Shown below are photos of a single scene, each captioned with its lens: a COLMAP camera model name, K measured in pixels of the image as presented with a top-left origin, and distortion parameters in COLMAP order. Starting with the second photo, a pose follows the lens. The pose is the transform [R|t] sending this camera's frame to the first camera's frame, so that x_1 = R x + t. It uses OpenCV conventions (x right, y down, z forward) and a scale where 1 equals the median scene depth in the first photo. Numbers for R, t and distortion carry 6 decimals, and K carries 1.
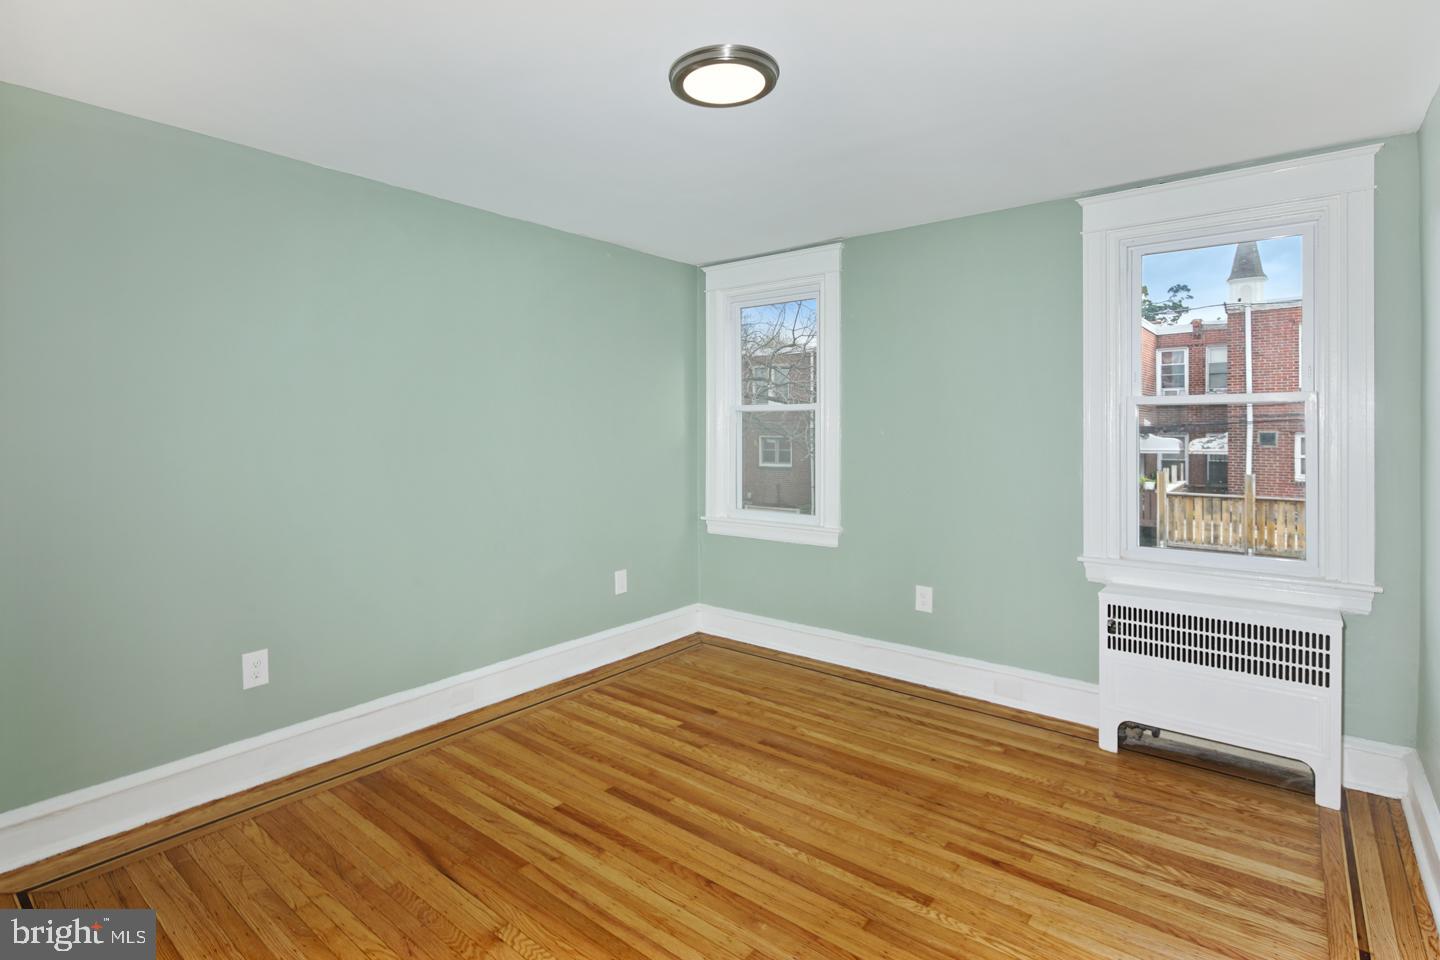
lens RADIAL K [[719.9, 0, 709.0], [0, 719.9, 426.8], [0, 0, 1]] dist [0.006353, -0.000683]
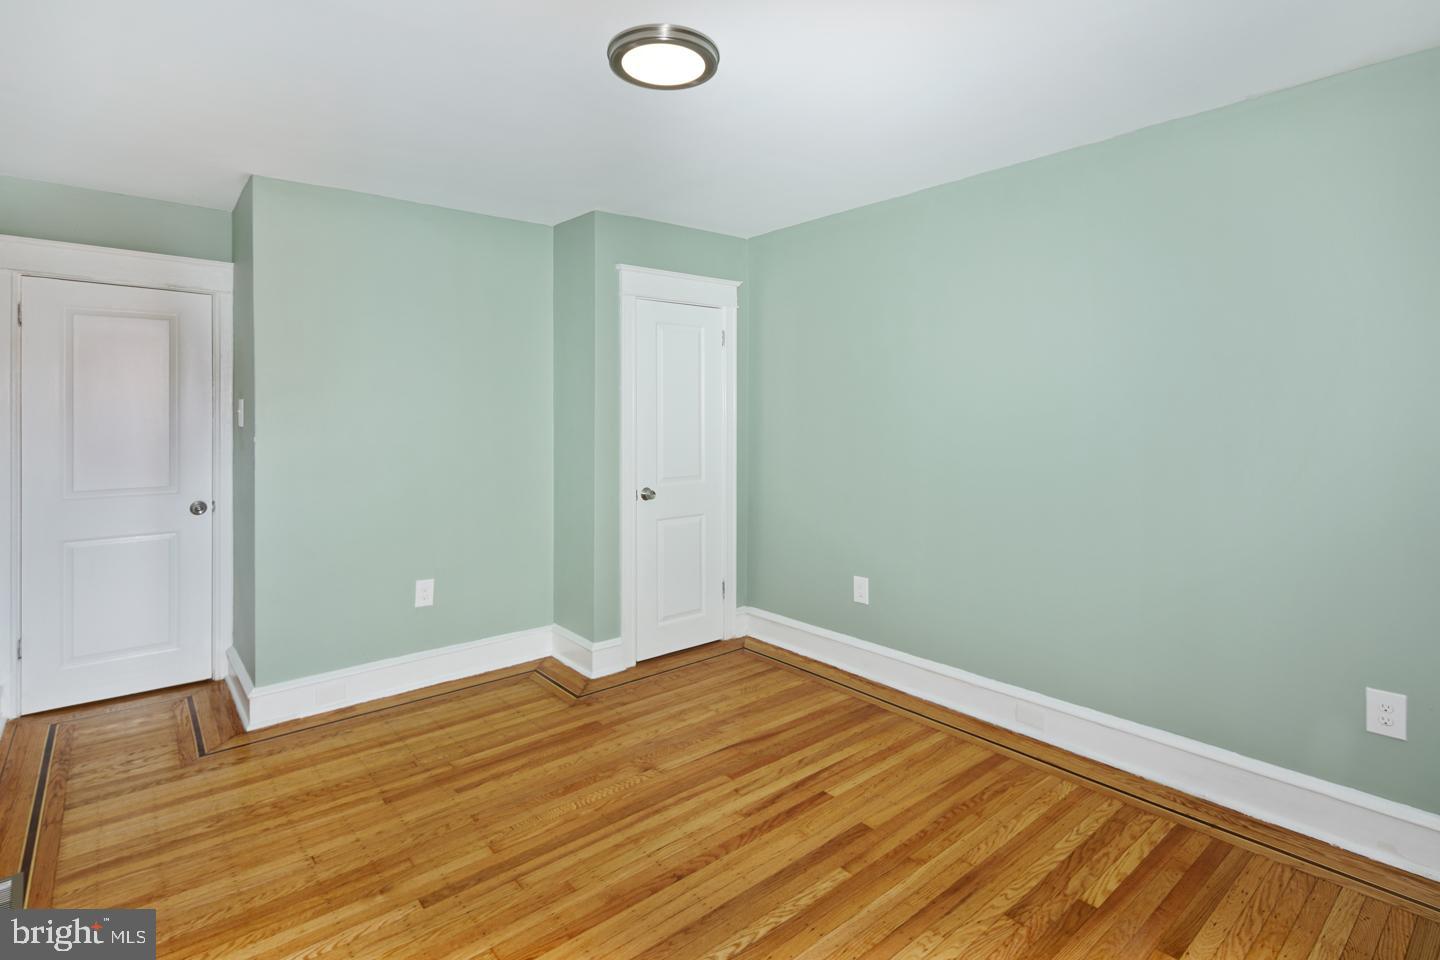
lens RADIAL K [[710.5, 0, 705.1], [0, 710.5, 438.6], [0, 0, 1]] dist [-0.000409, -0.000957]
pose [[-0.194189, 0.041822, -0.980072, 0.765484], [-0.002646, 0.999065, 0.043157, -0.011833], [0.980961, 0.010974, -0.193896, 1.006180]]
